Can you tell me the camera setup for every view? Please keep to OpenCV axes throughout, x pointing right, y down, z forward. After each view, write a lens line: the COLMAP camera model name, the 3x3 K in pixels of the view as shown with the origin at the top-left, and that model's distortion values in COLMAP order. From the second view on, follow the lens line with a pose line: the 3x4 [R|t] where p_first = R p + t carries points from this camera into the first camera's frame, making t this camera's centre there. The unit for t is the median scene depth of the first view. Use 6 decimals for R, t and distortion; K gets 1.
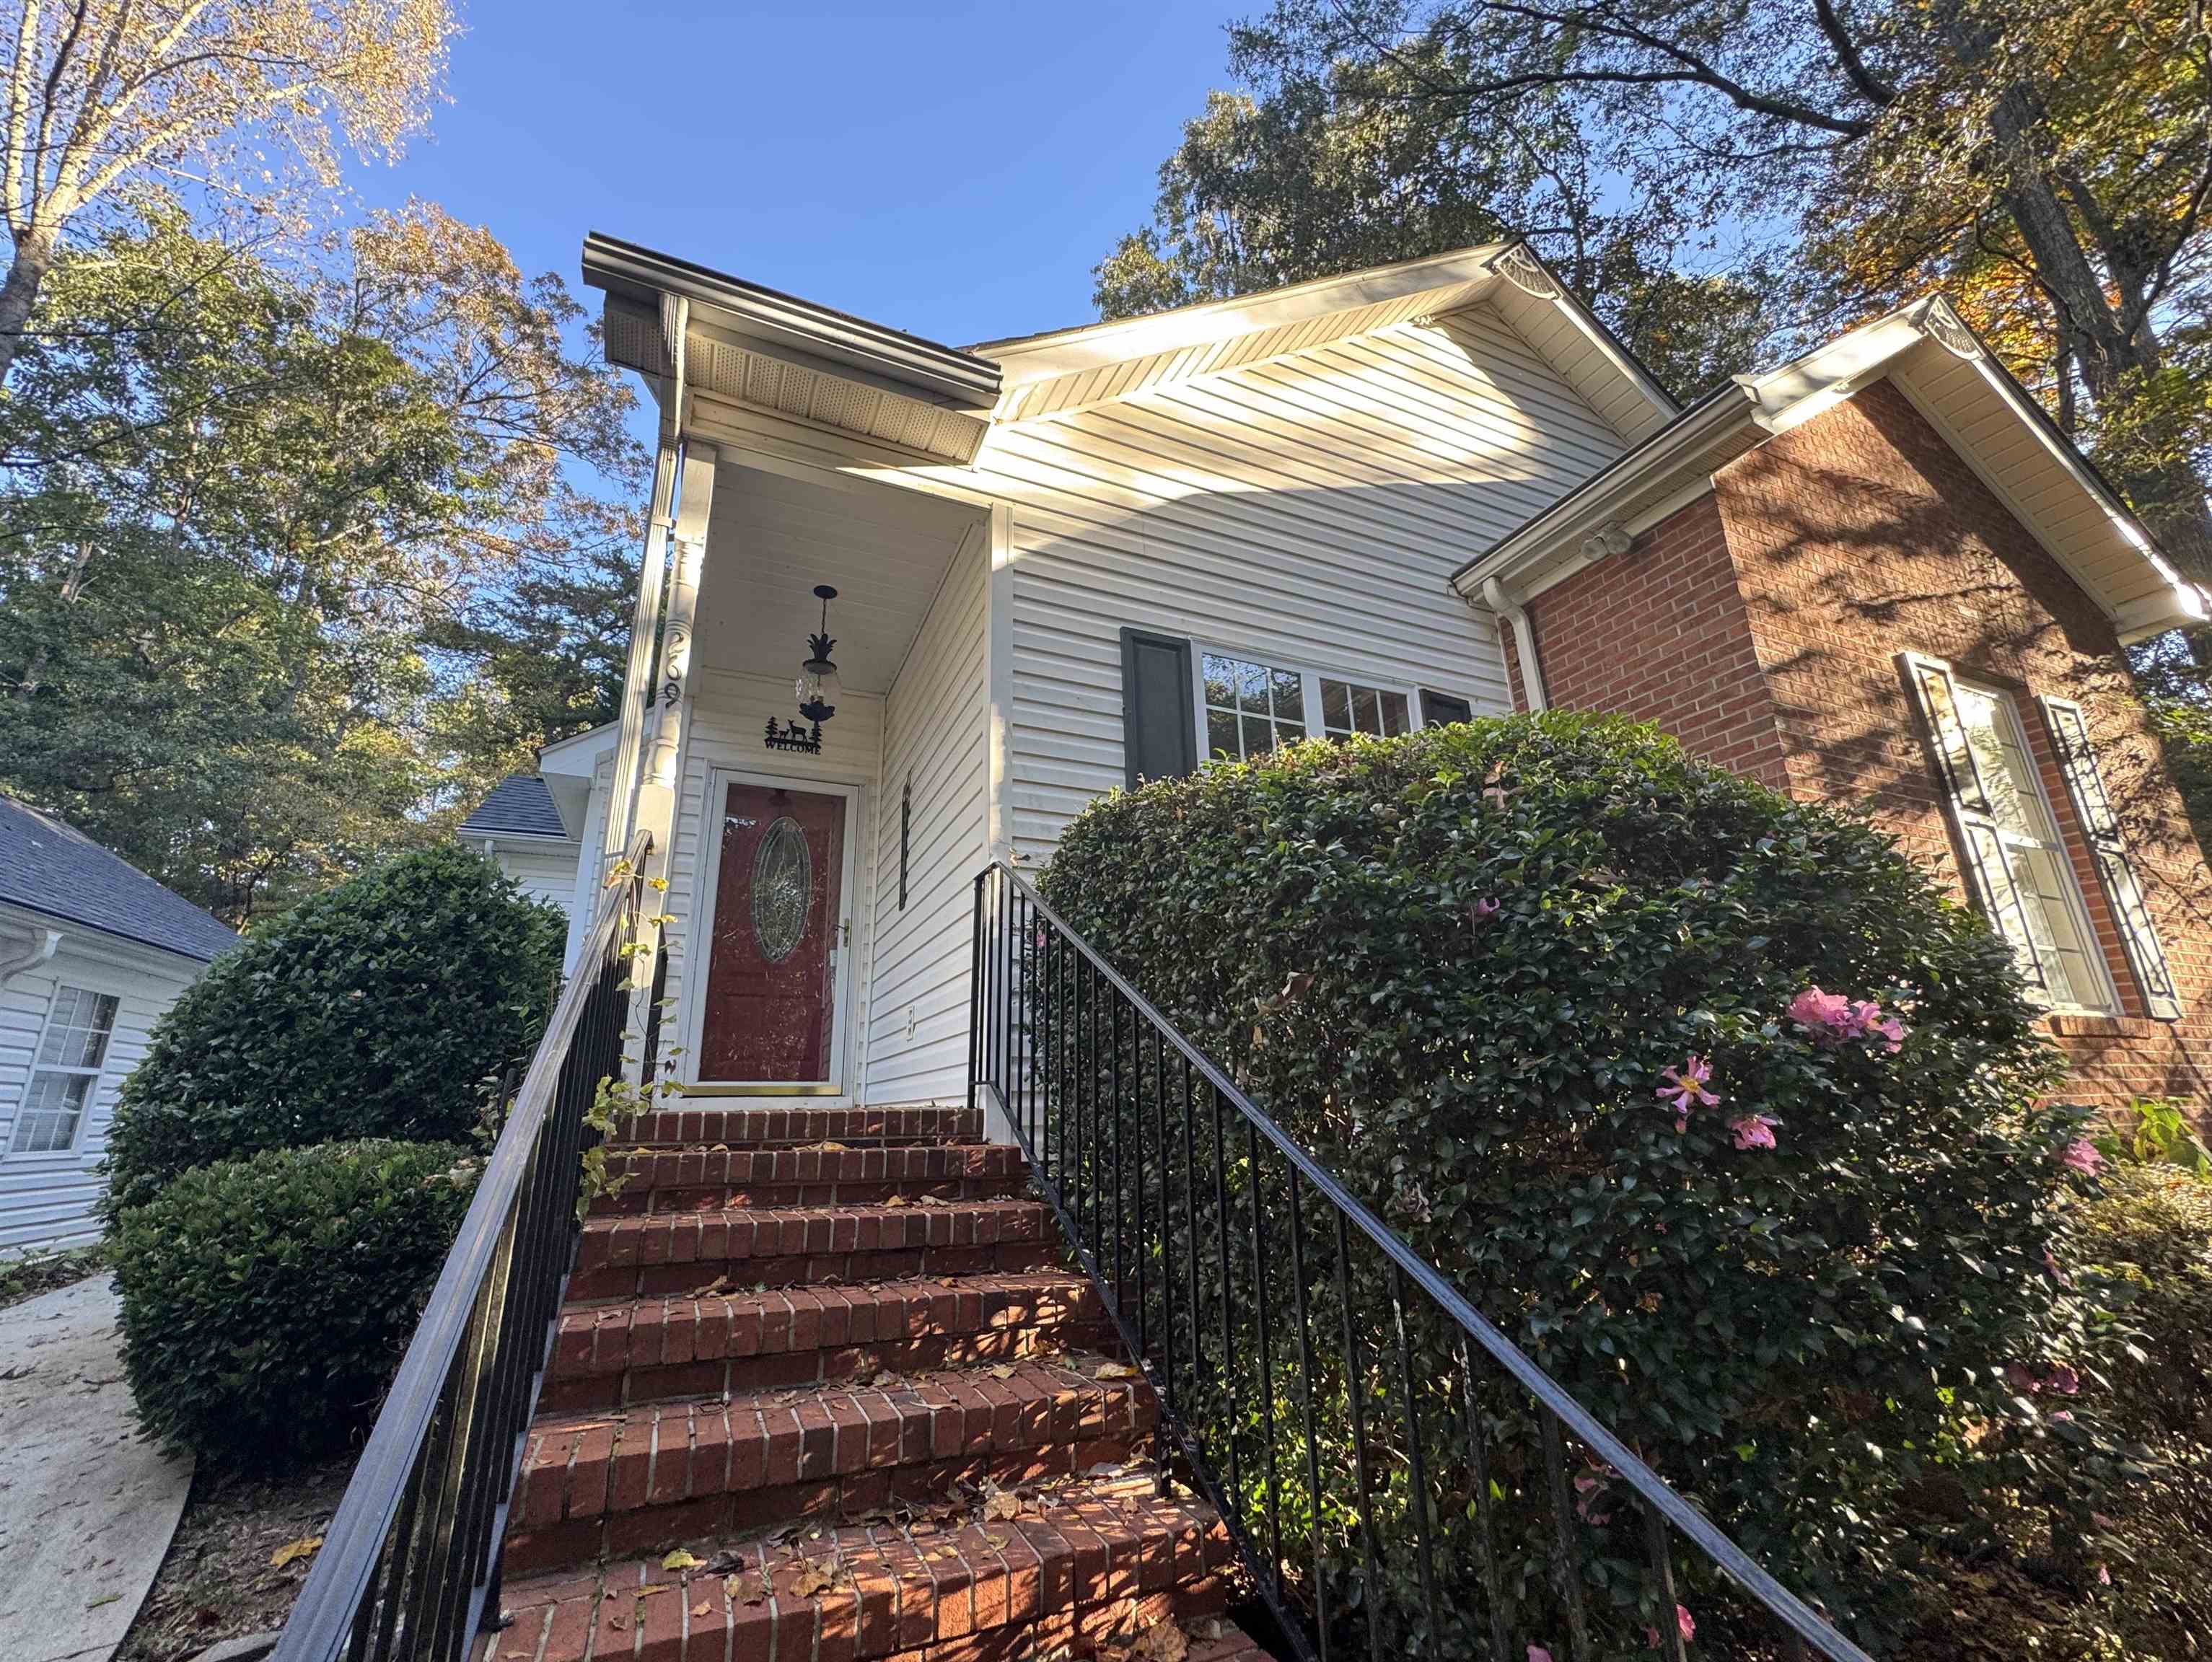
lens RADIAL K [[910.7, 0, 1086.0], [0, 910.7, 855.3], [0, 0, 1]] dist [-0.001248, 0.000034]
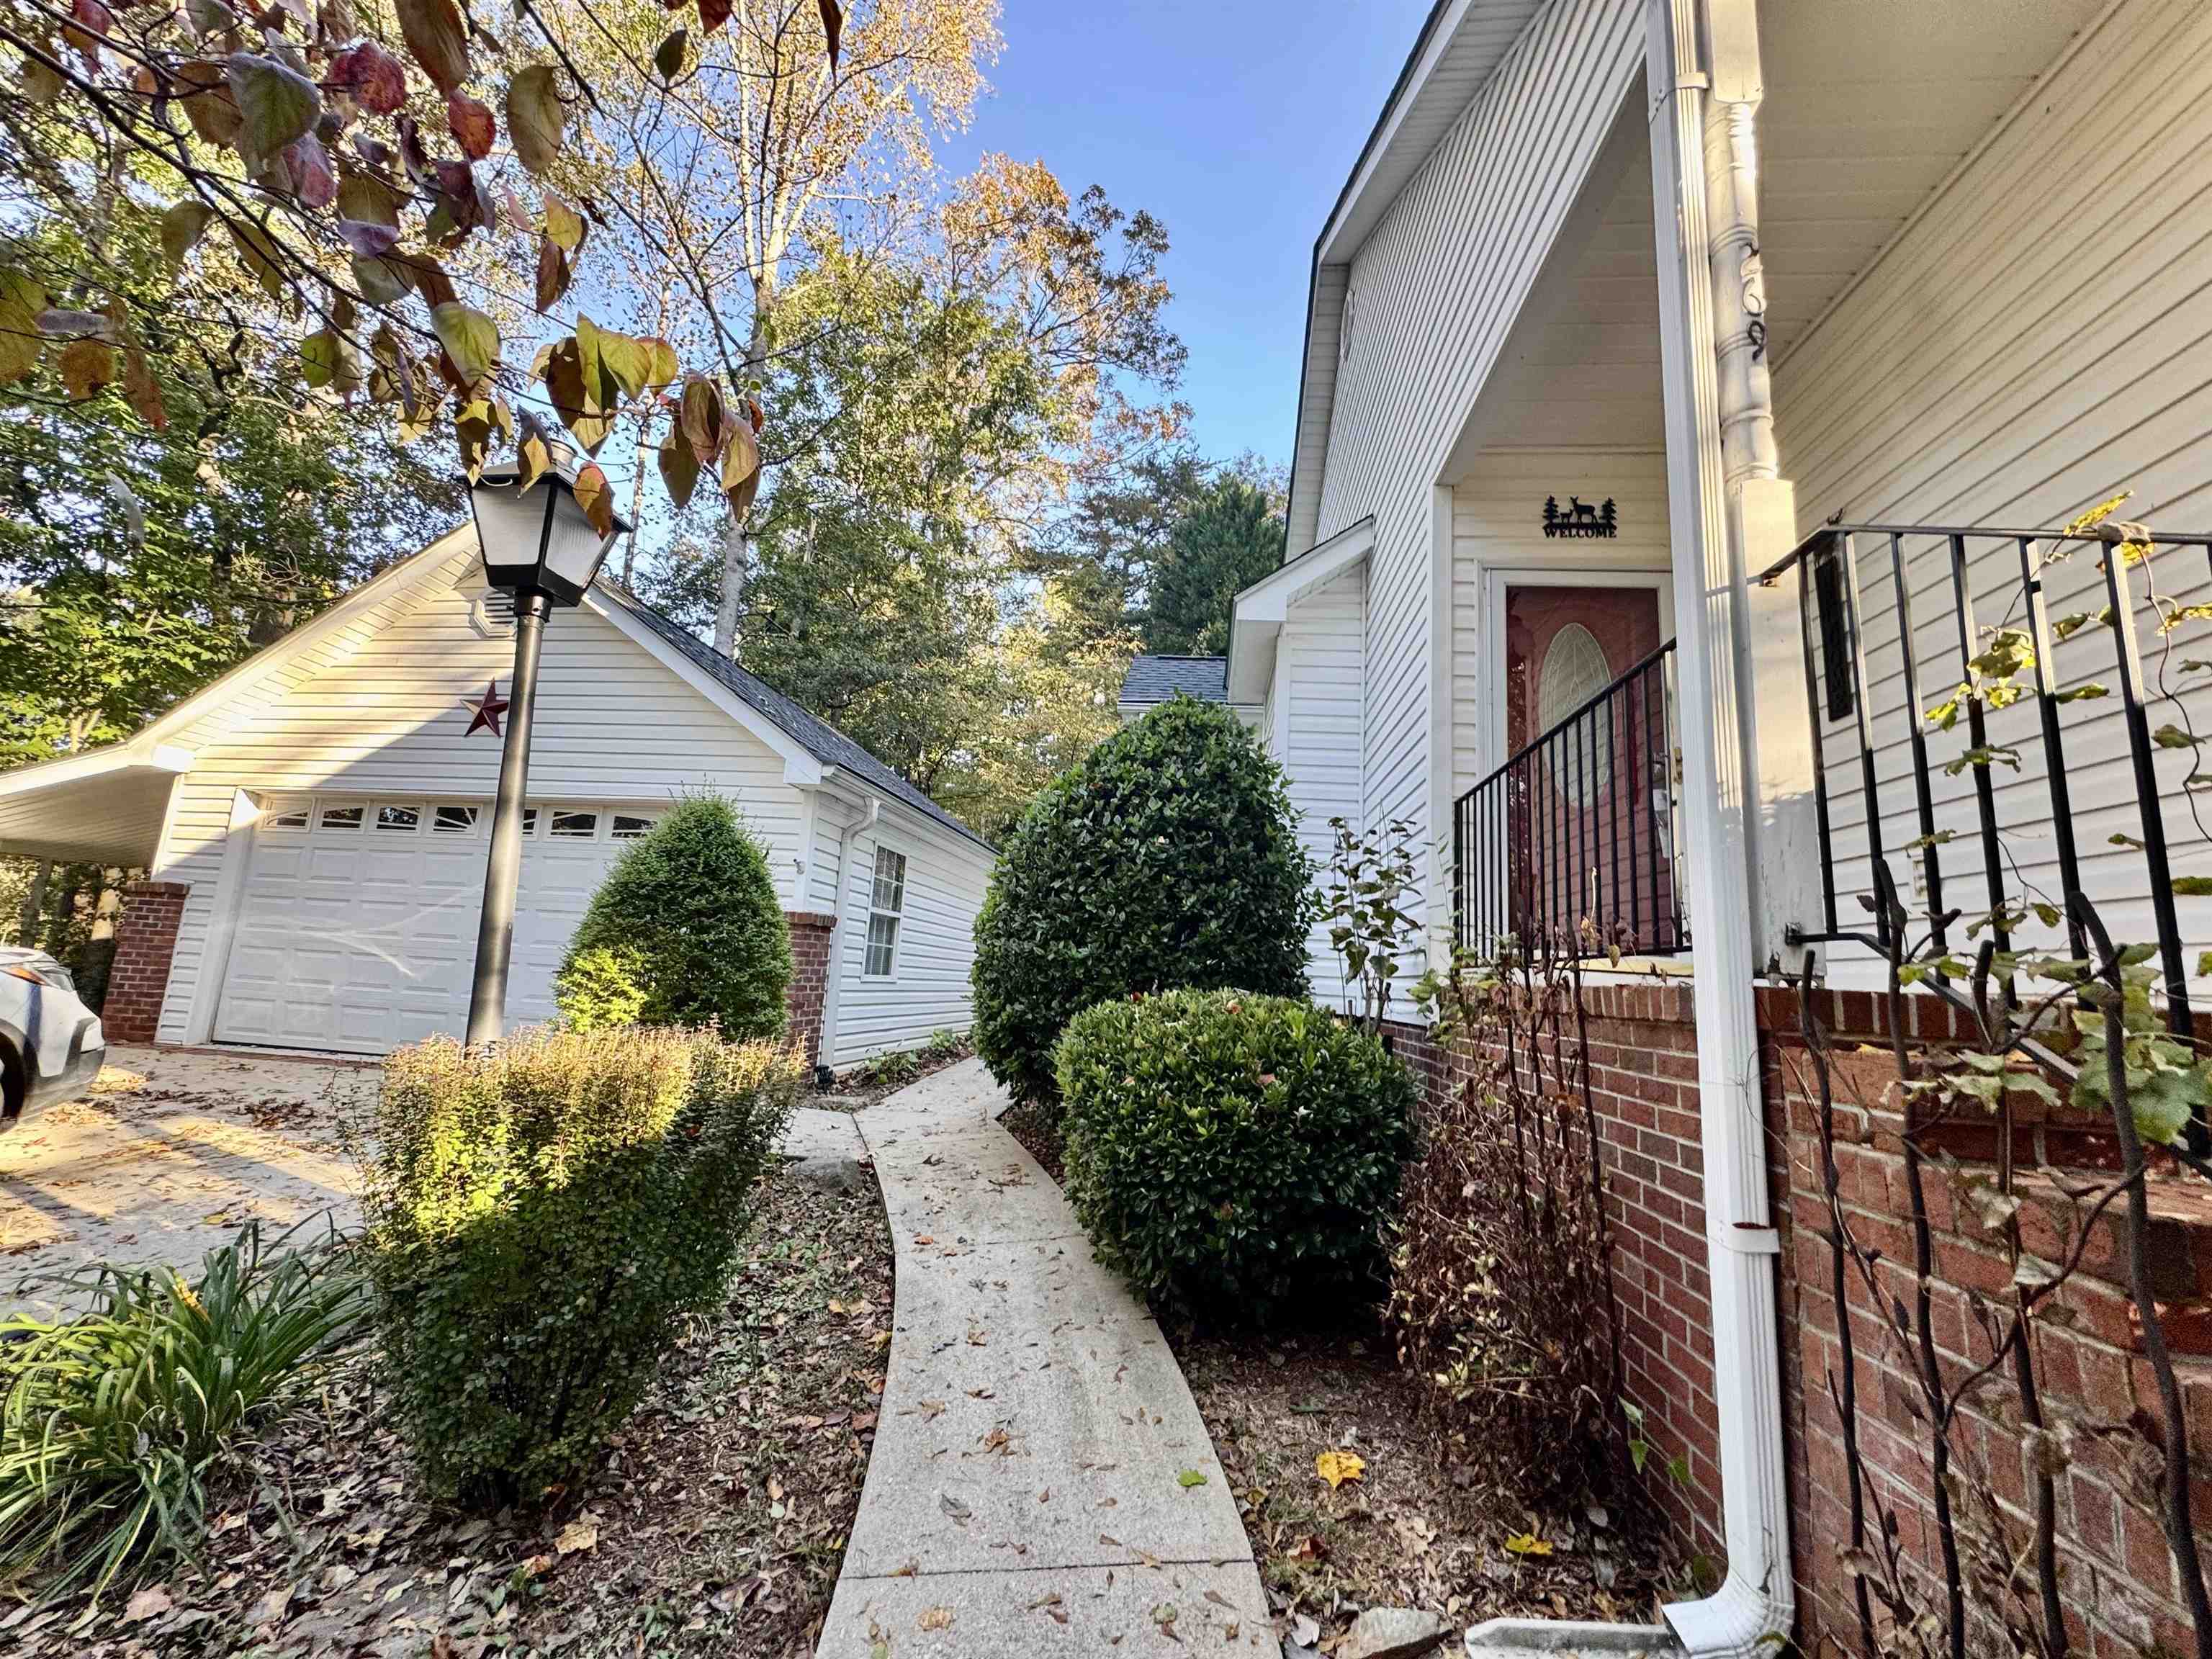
lens RADIAL K [[884.6, 0, 1105.2], [0, 884.6, 842.5], [0, 0, 1]] dist [0.000010, 0.000323]
pose [[0.874806, -0.006187, -0.484435, -0.312113], [0.061135, 0.993335, 0.097713, 0.046436], [0.480601, -0.115096, 0.869353, 0.117954]]
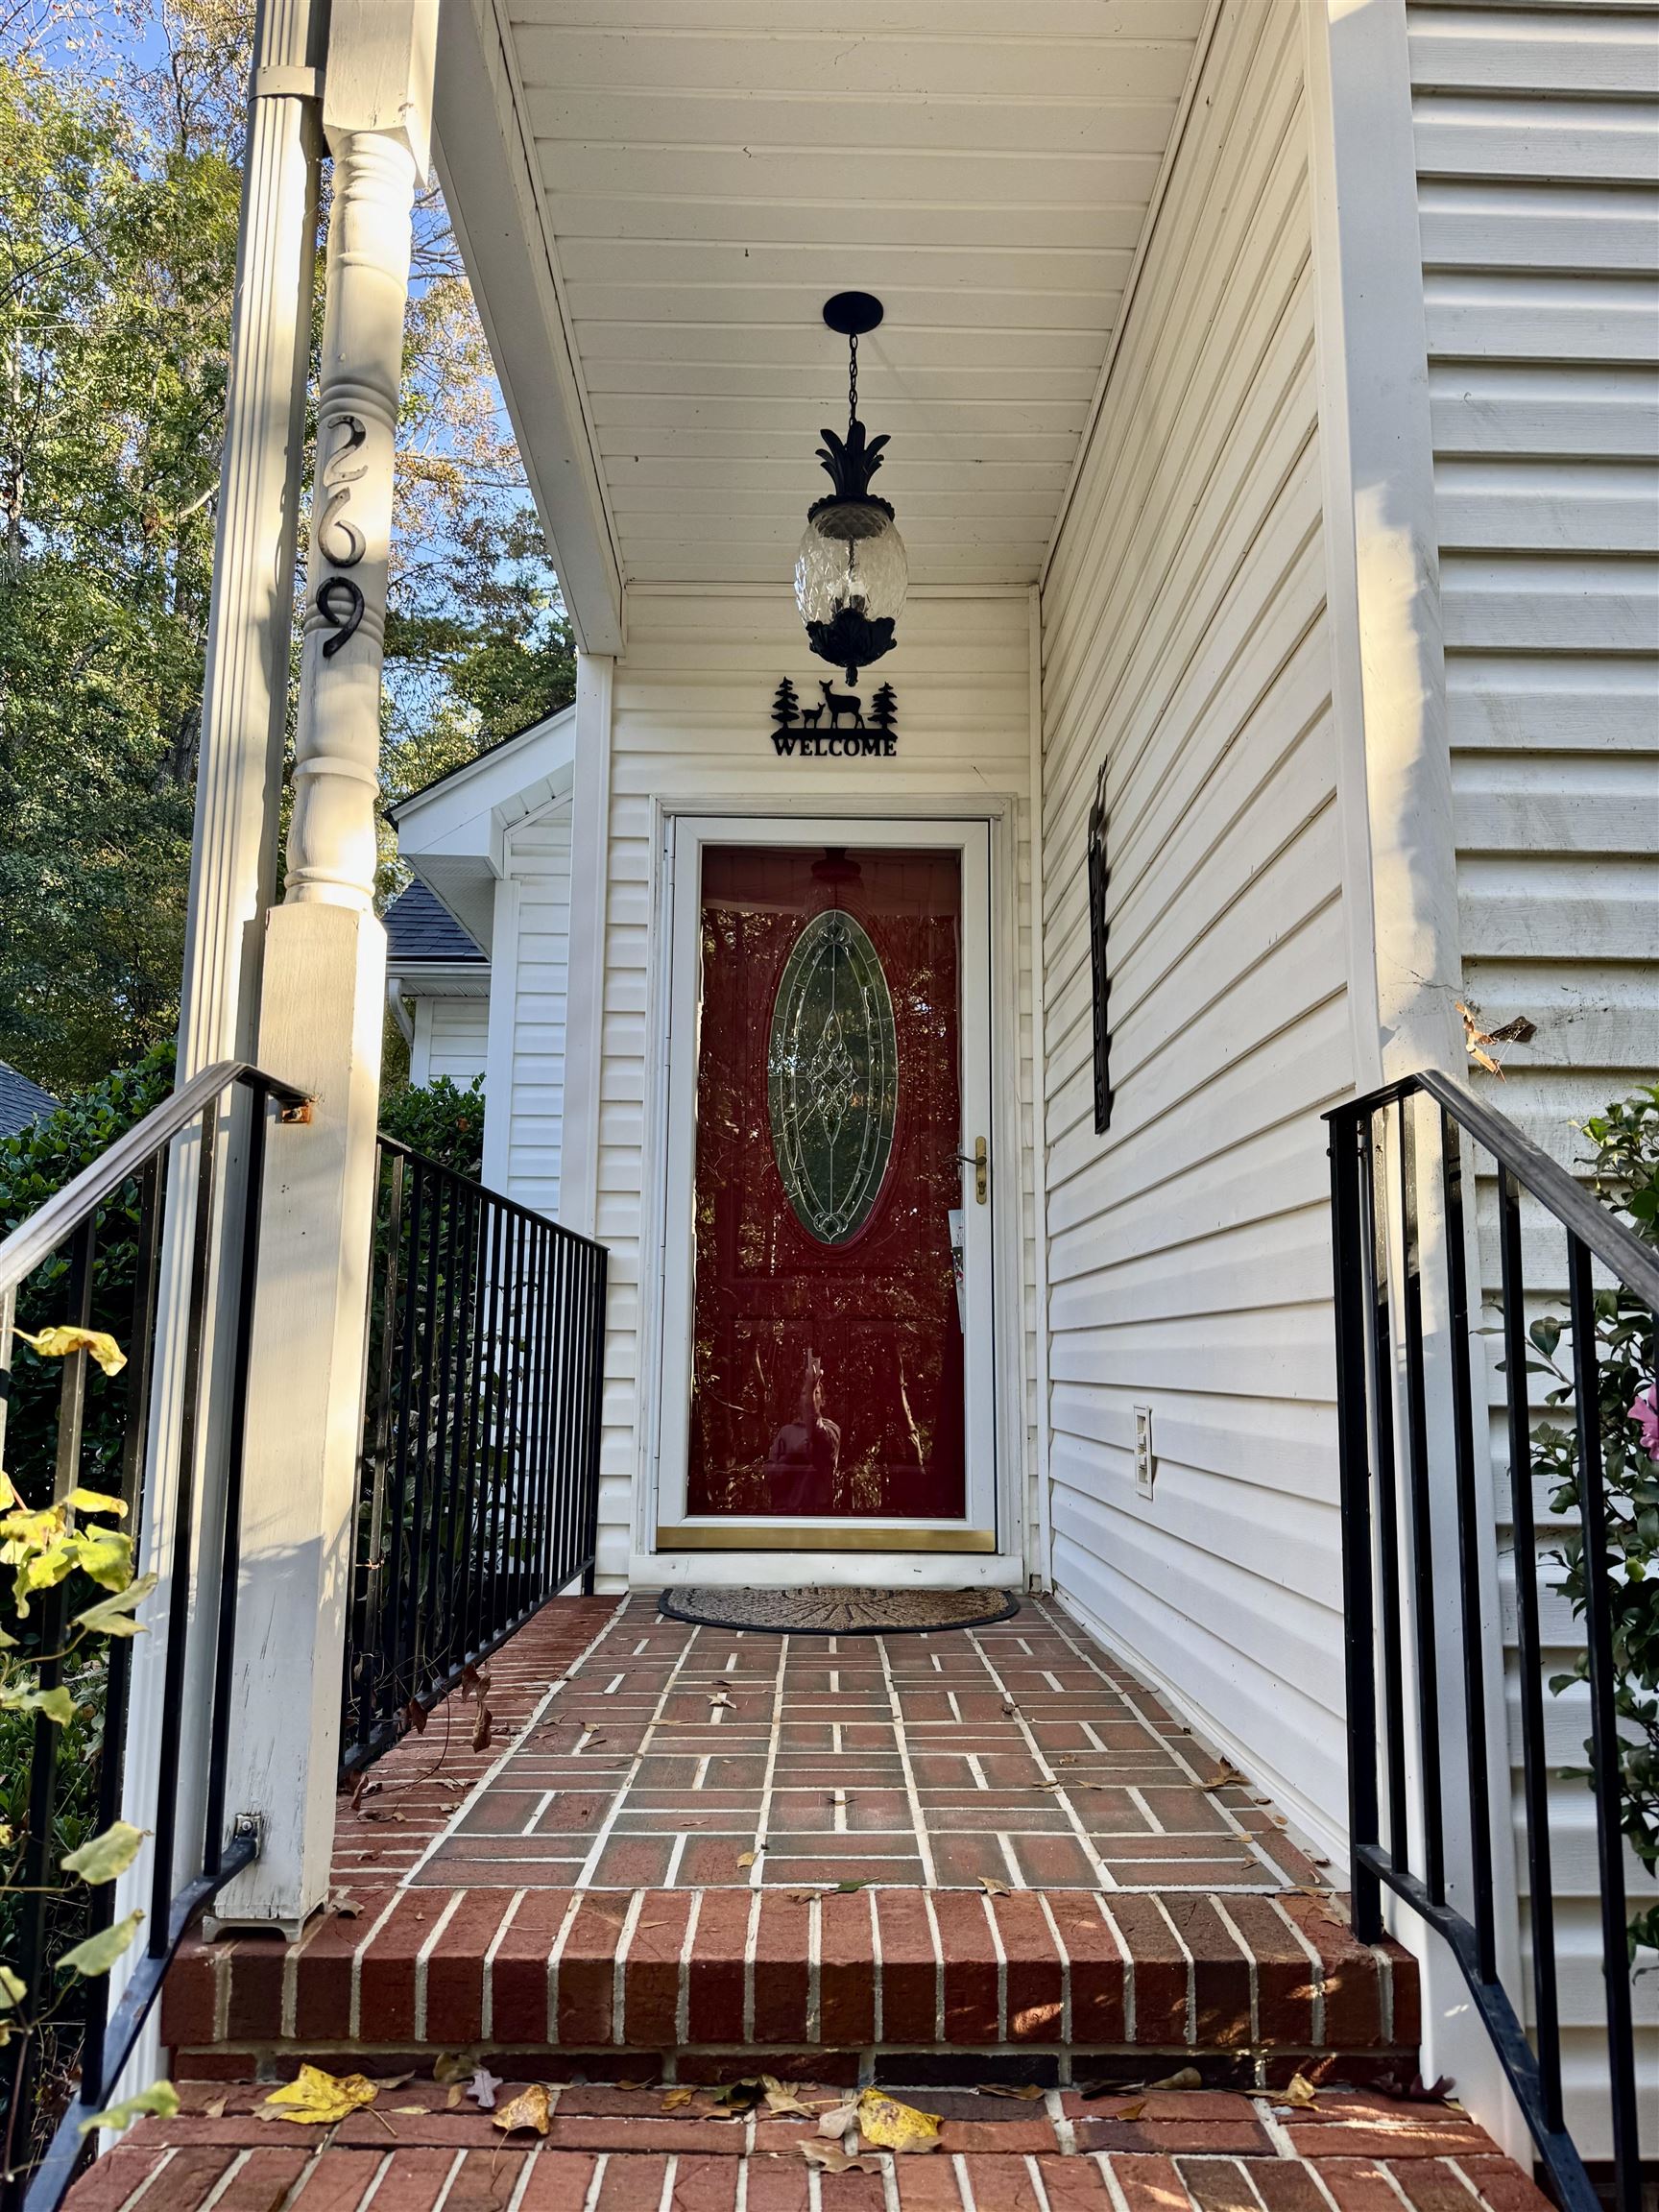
lens RADIAL K [[1559.2, 0, 840.6], [0, 1559.2, 1121.4], [0, 0, 1]] dist [0.030551, -0.027893]
pose [[0.927205, -0.033729, -0.373033, -0.049319], [0.082029, 0.990045, 0.114374, -0.026206], [0.365461, -0.136648, 0.920742, 0.295454]]
